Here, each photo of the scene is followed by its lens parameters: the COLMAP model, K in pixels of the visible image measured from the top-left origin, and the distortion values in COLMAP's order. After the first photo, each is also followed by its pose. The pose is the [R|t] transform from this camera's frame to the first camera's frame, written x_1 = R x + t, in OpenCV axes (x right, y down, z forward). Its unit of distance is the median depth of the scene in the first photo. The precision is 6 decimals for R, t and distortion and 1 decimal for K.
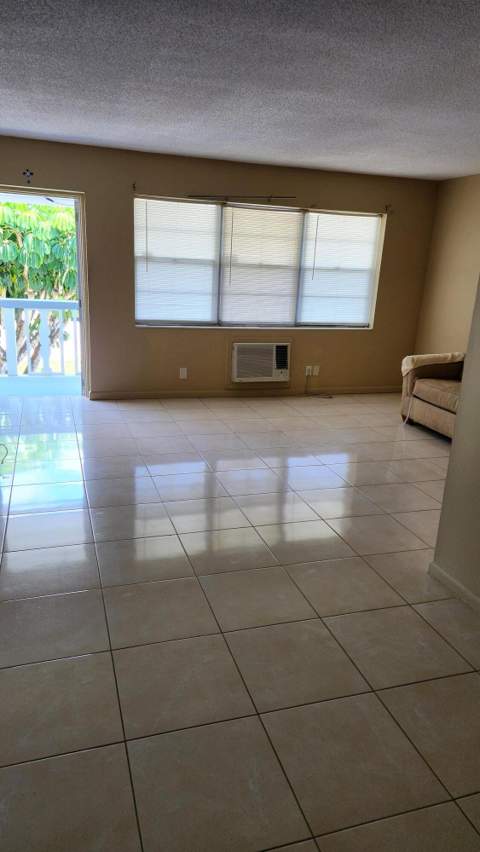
lens RADIAL K [[574.1, 0, 239.1], [0, 574.1, 429.7], [0, 0, 1]] dist [0.056479, -0.033062]
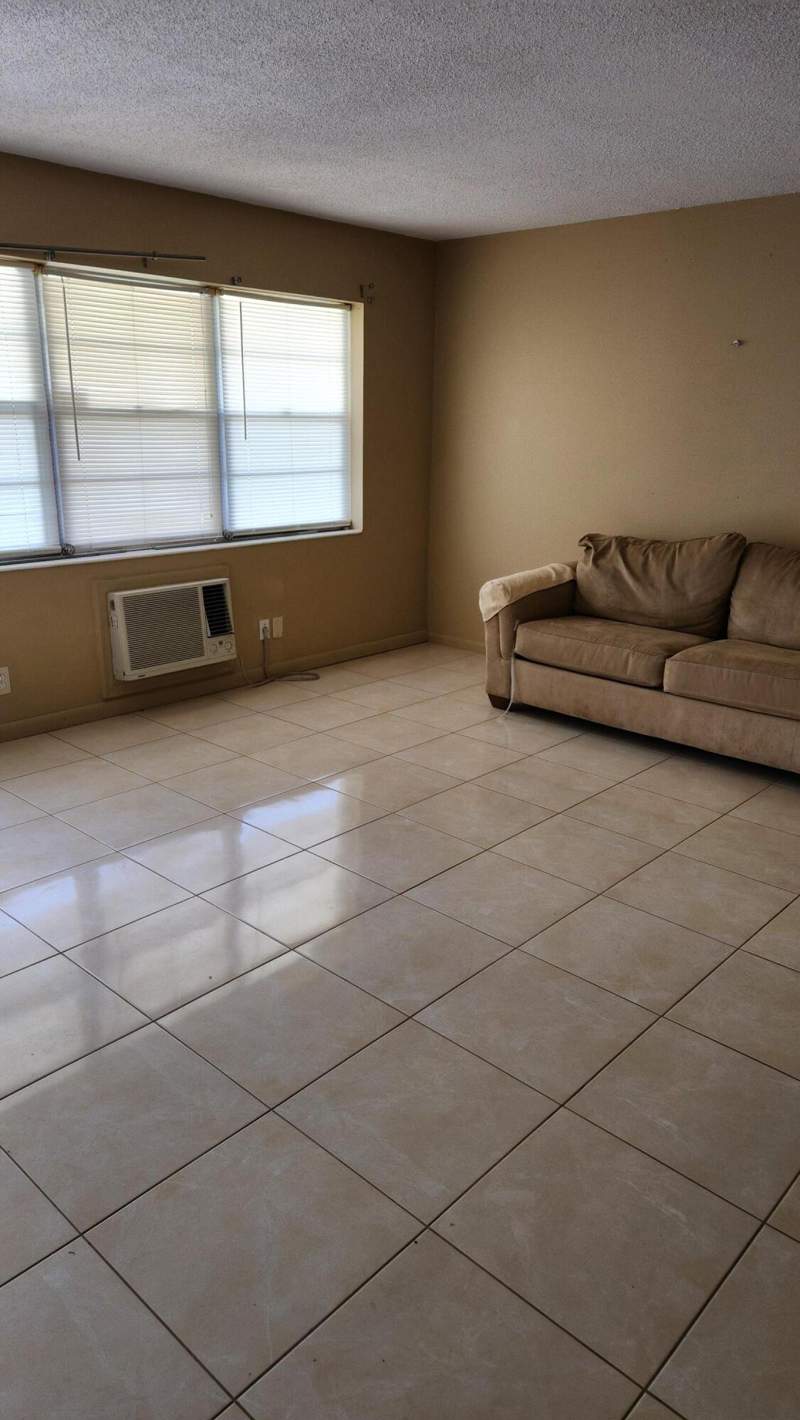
lens RADIAL K [[956.8, 0, 401.8], [0, 956.8, 702.7], [0, 0, 1]] dist [0.056479, -0.033062]
pose [[0.871169, -0.173709, 0.459227, -0.164754], [0.164769, 0.984516, 0.059835, -0.075810], [-0.462510, 0.023539, 0.886301, 0.253833]]
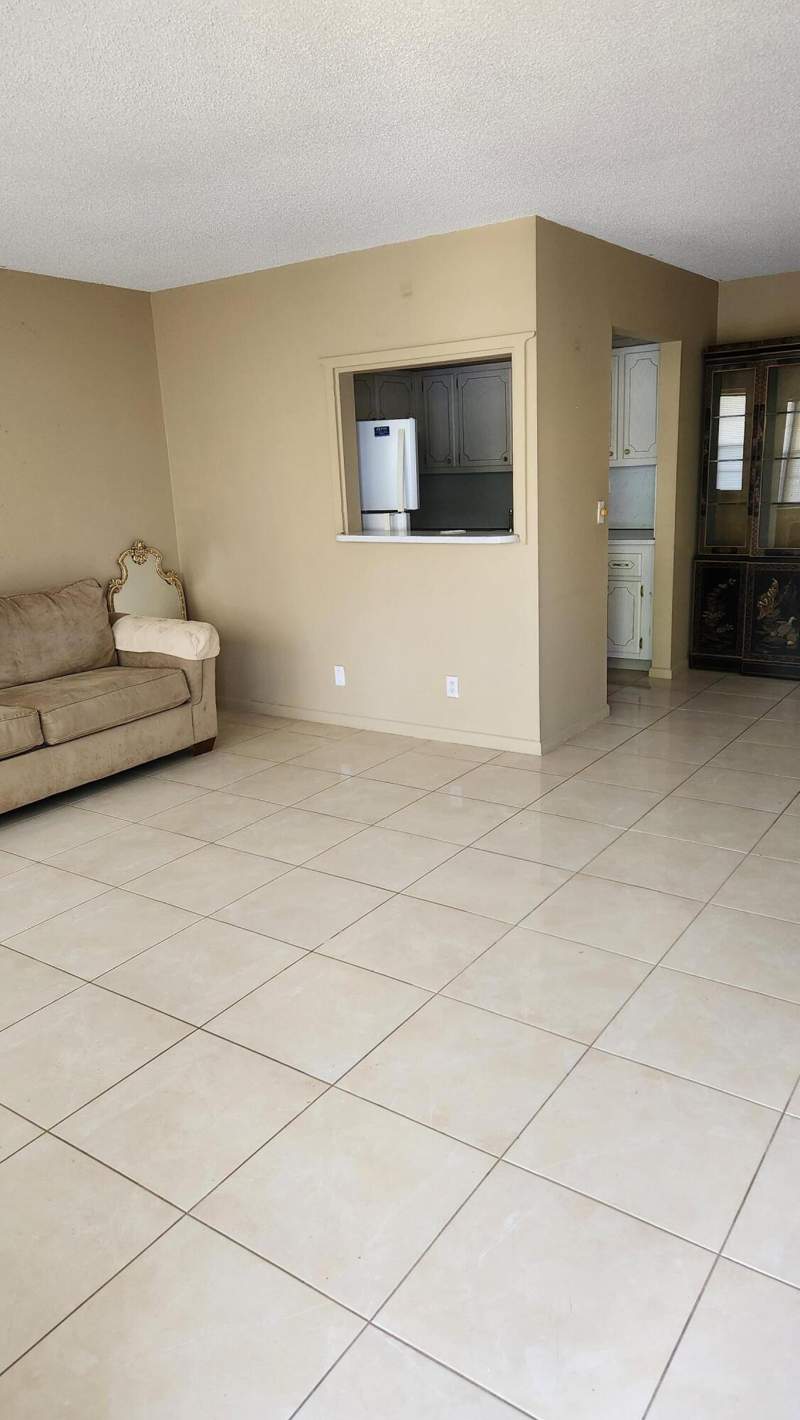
lens RADIAL K [[956.8, 0, 395.2], [0, 956.8, 704.7], [0, 0, 1]] dist [0.056479, -0.033062]
pose [[-0.598684, -0.218867, 0.770503, -0.347589], [0.245599, 0.865448, 0.436669, -0.278772], [-0.762403, 0.450662, -0.464377, 0.916810]]
